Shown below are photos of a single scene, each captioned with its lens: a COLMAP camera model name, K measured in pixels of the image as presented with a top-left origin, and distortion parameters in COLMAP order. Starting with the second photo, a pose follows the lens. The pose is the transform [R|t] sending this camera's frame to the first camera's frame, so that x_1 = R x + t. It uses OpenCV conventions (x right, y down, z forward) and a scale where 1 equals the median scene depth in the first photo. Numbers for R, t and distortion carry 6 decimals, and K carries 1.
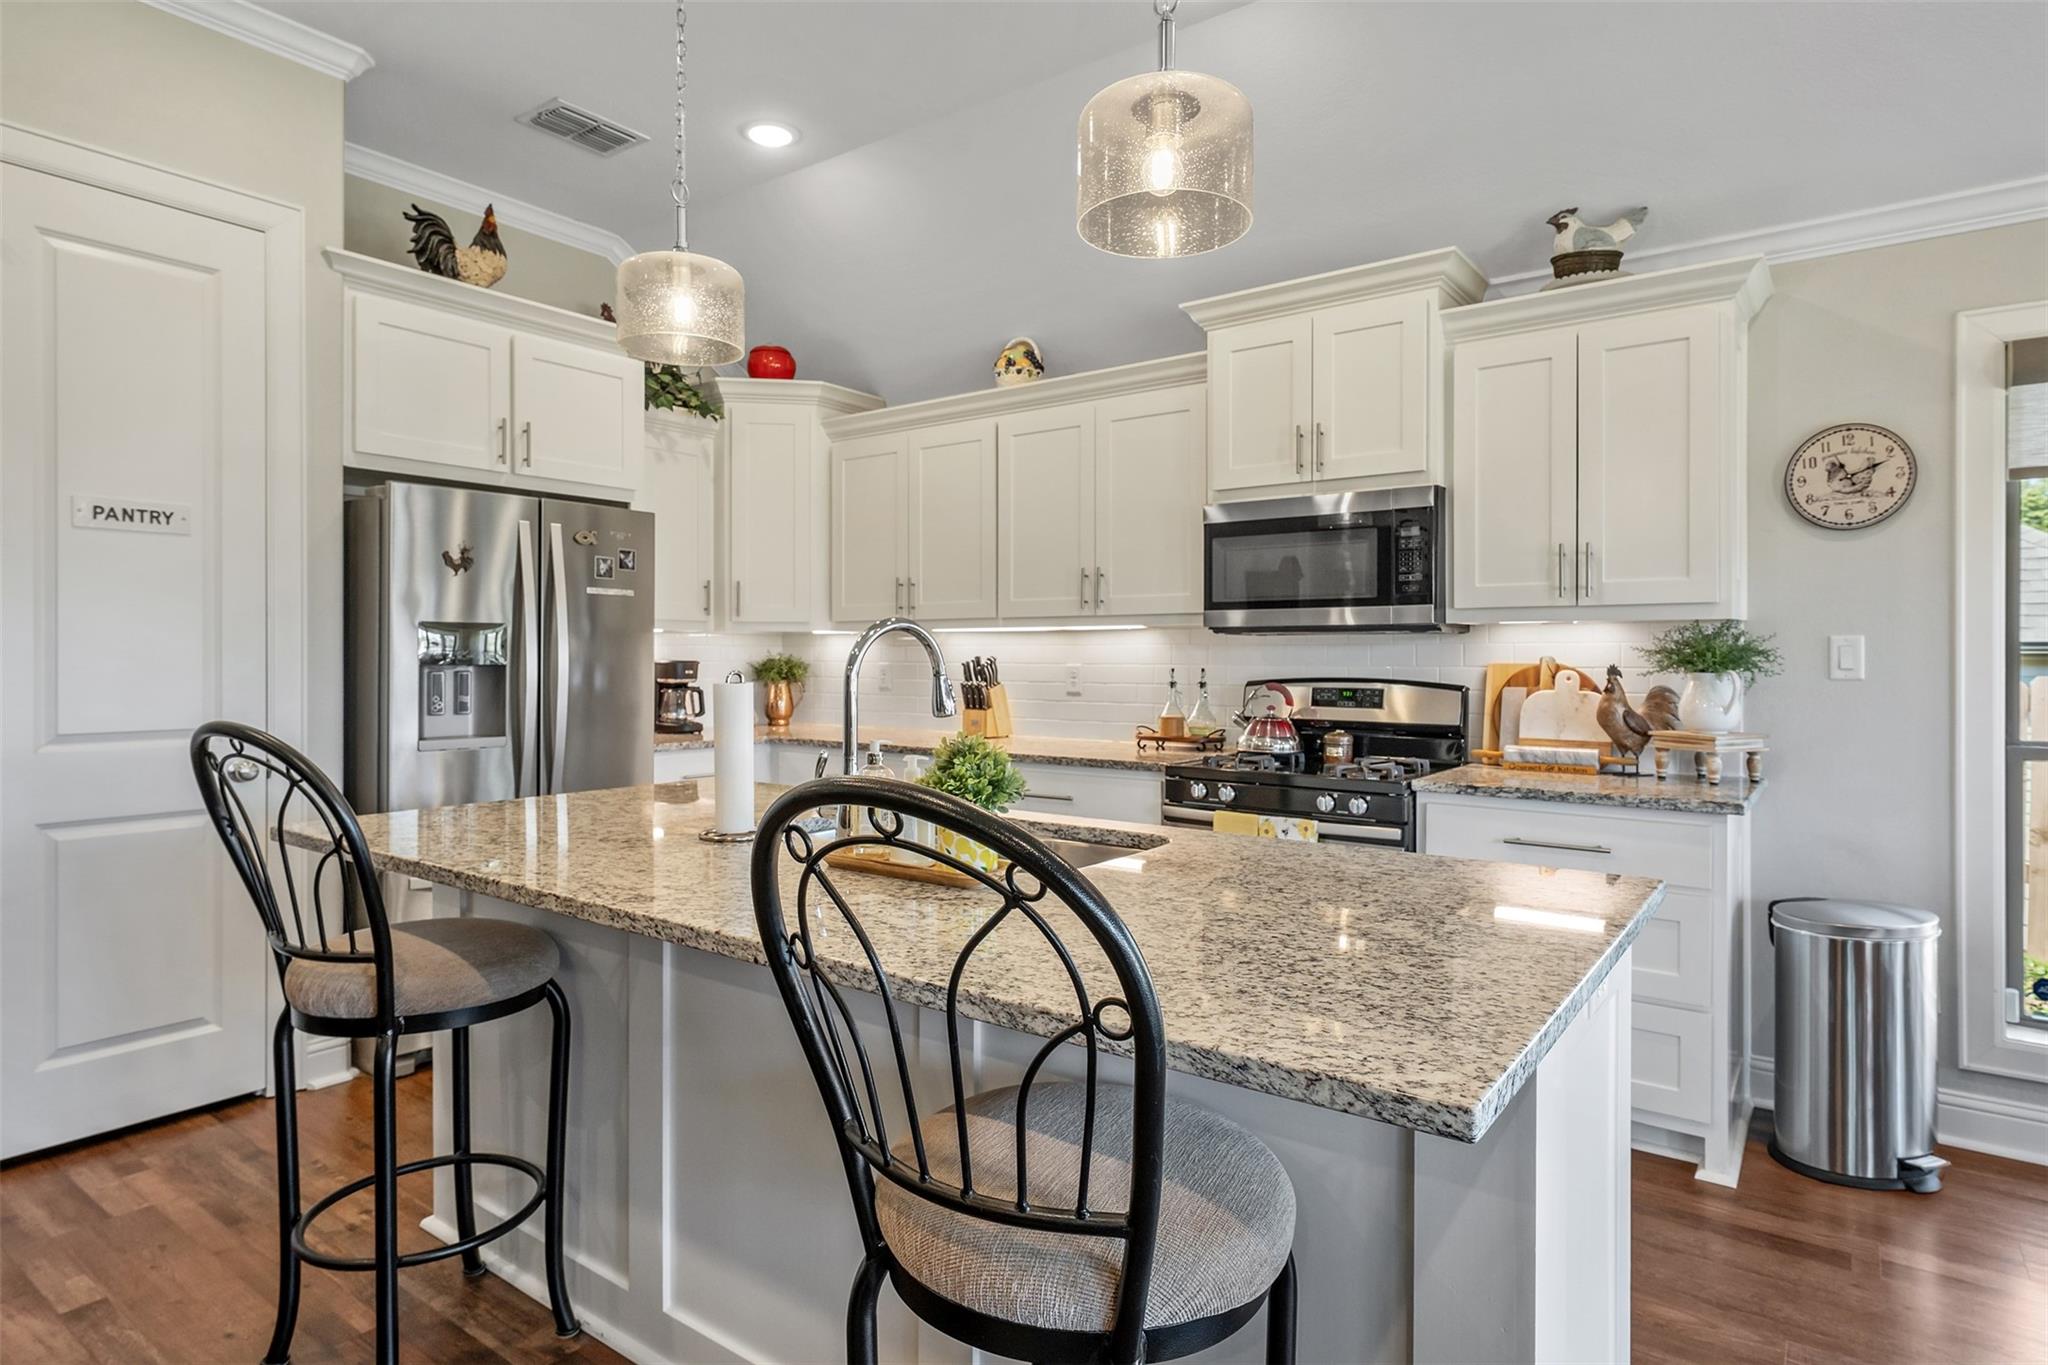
lens RADIAL K [[1115.4, 0, 1024.0], [0, 1115.4, 682.5], [0, 0, 1]] dist [0.001794, 0.000147]
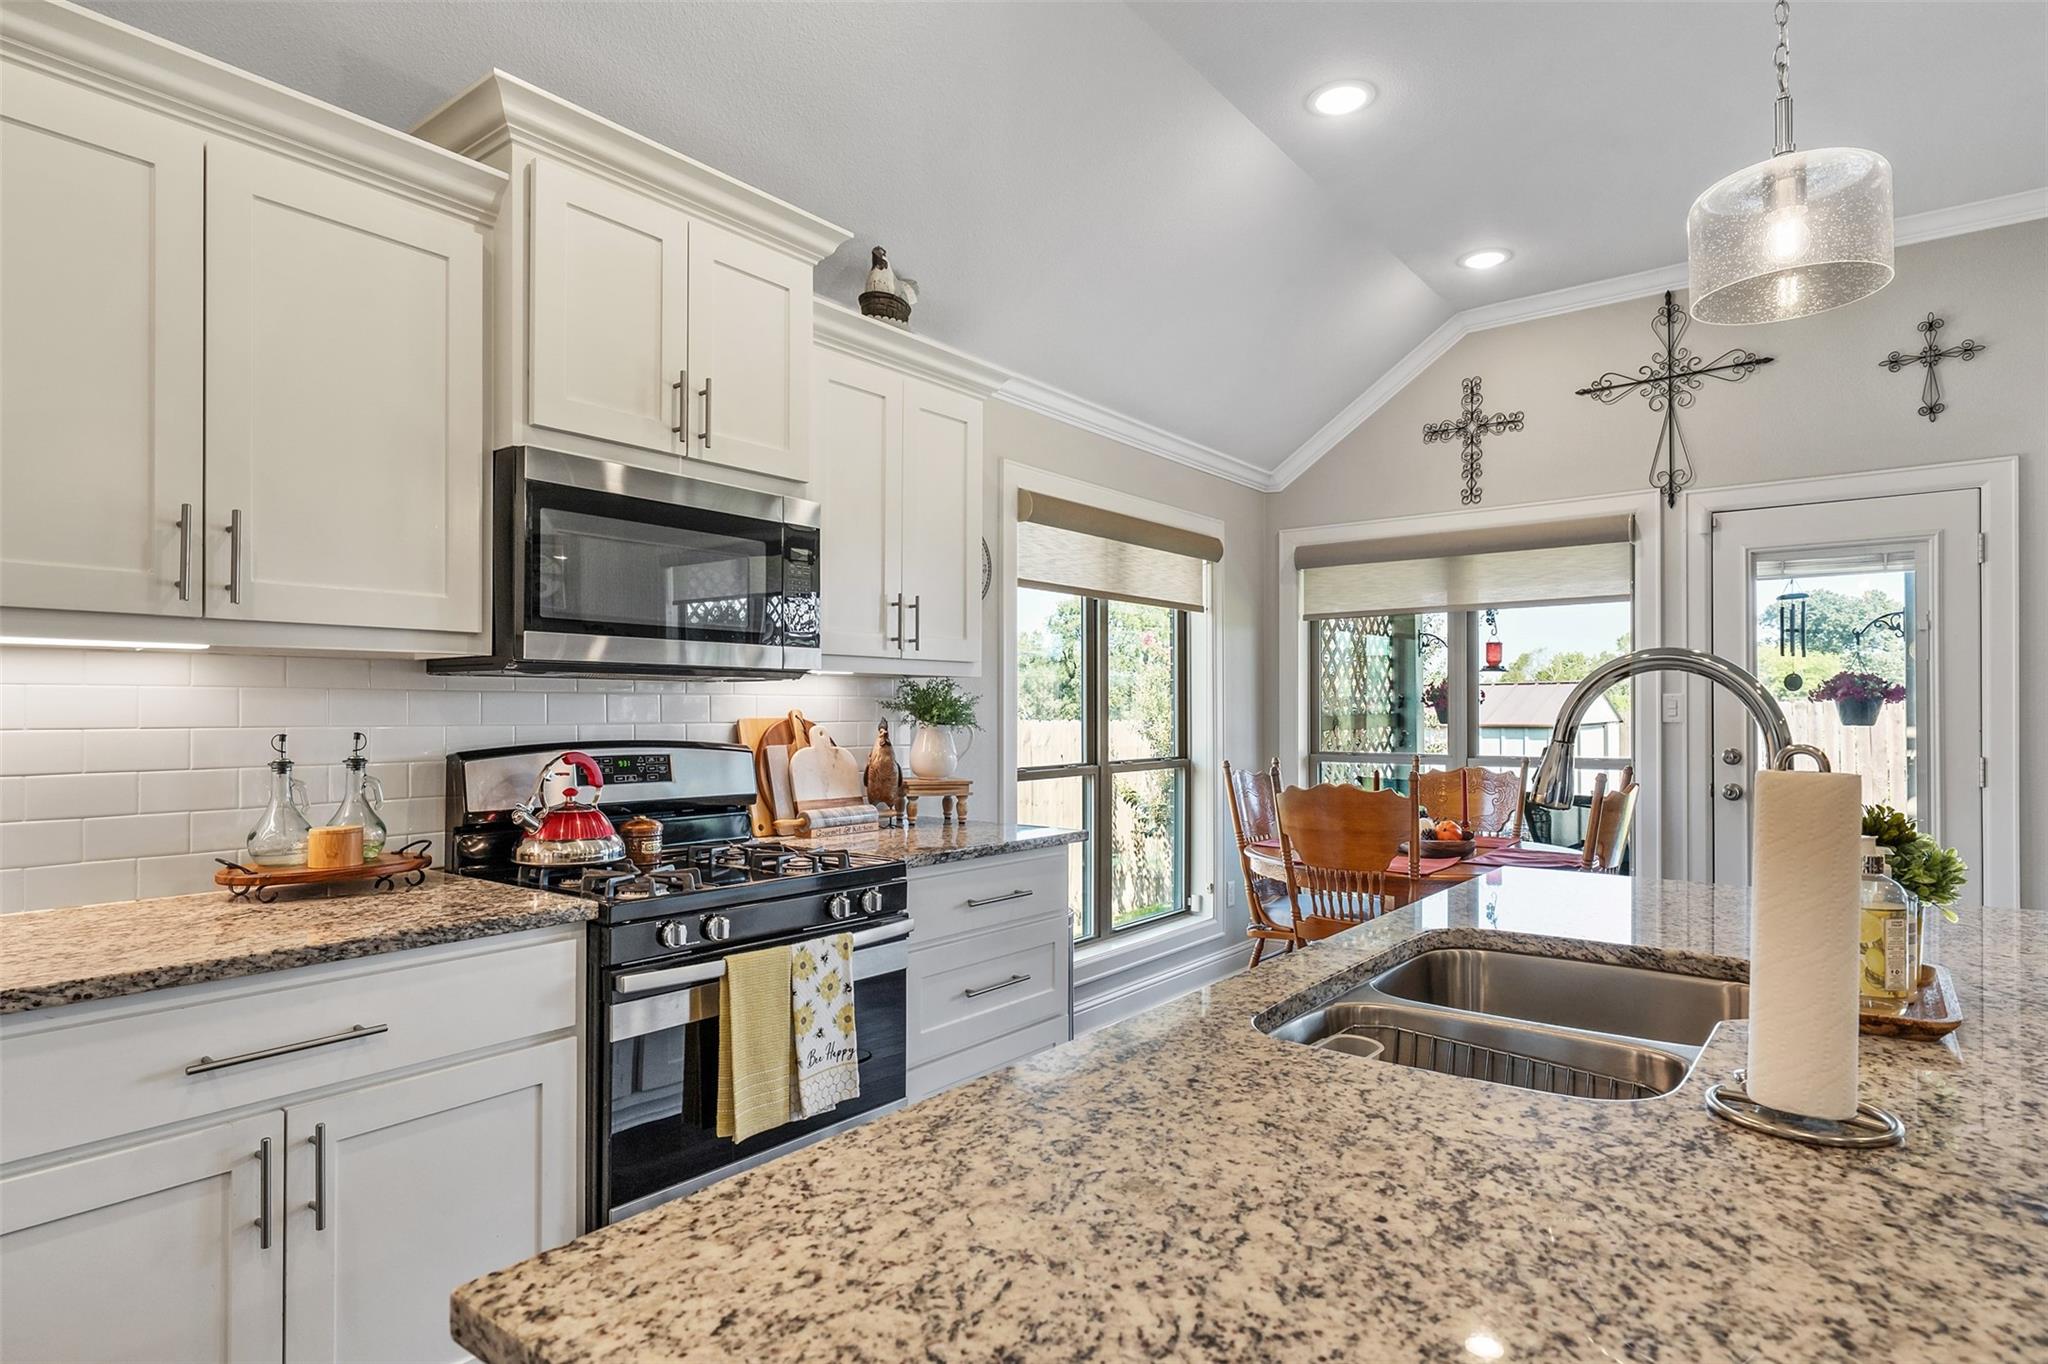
lens RADIAL K [[1116.4, 0, 1019.6], [0, 1116.4, 709.6], [0, 0, 1]] dist [0.001101, 0.000190]
pose [[0.023888, -0.001868, 0.999713, -0.420017], [0.026370, 0.999651, 0.001238, -0.019001], [-0.999367, 0.026333, 0.023929, 0.770289]]
